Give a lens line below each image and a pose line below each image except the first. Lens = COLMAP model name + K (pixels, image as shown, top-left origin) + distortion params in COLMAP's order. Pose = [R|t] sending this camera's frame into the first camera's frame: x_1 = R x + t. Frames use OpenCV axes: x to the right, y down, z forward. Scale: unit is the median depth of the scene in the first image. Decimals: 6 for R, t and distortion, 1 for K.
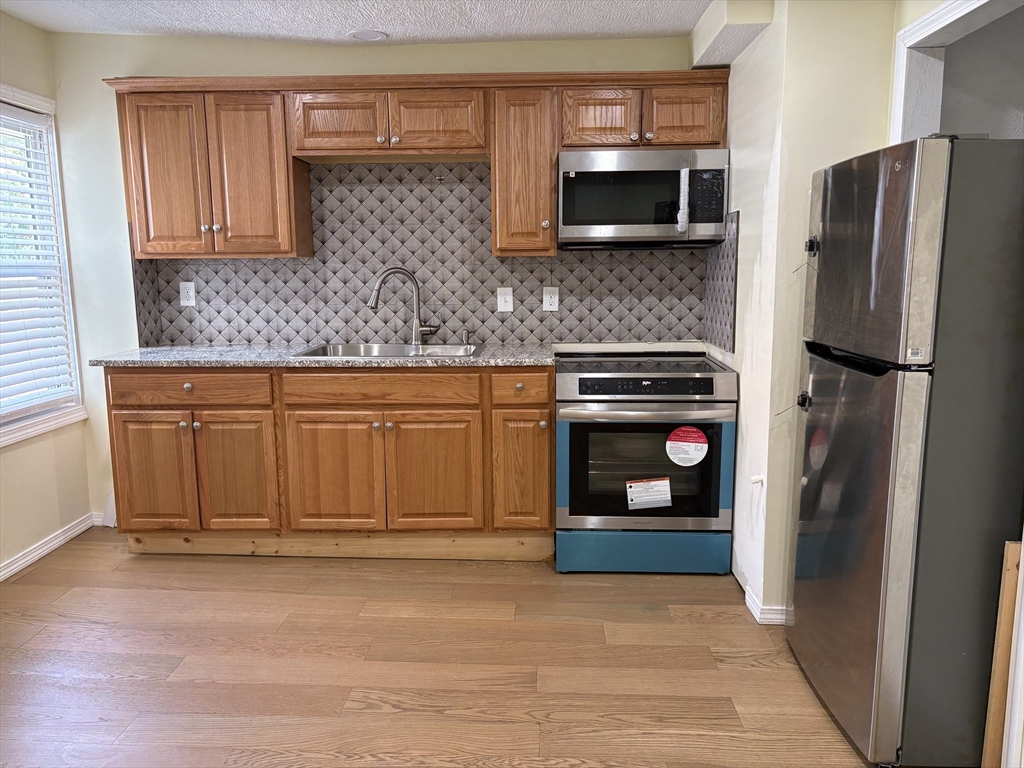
lens RADIAL K [[773.3, 0, 515.1], [0, 773.3, 384.9], [0, 0, 1]] dist [0.059934, -0.060939]
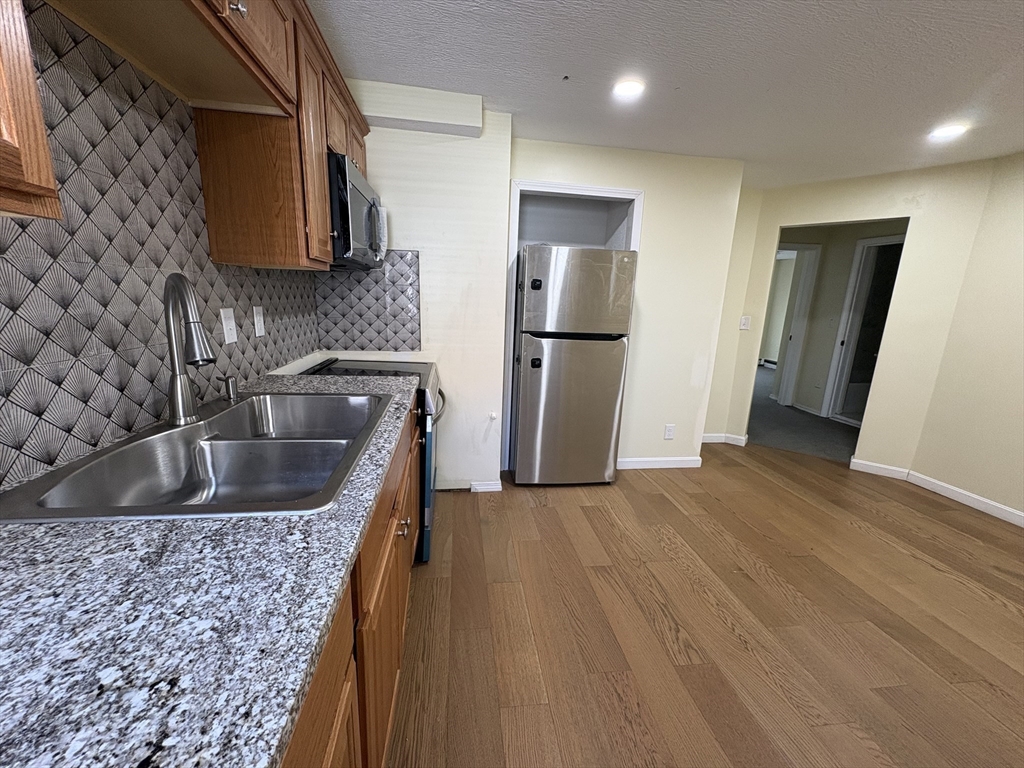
lens RADIAL K [[407.3, 0, 511.9], [0, 407.3, 385.0], [0, 0, 1]] dist [-0.002918, 0.000980]
pose [[-0.169946, -0.209455, 0.962937, -0.496186], [0.117950, 0.965803, 0.230895, -0.133363], [-0.978369, 0.152818, -0.139429, 0.949138]]
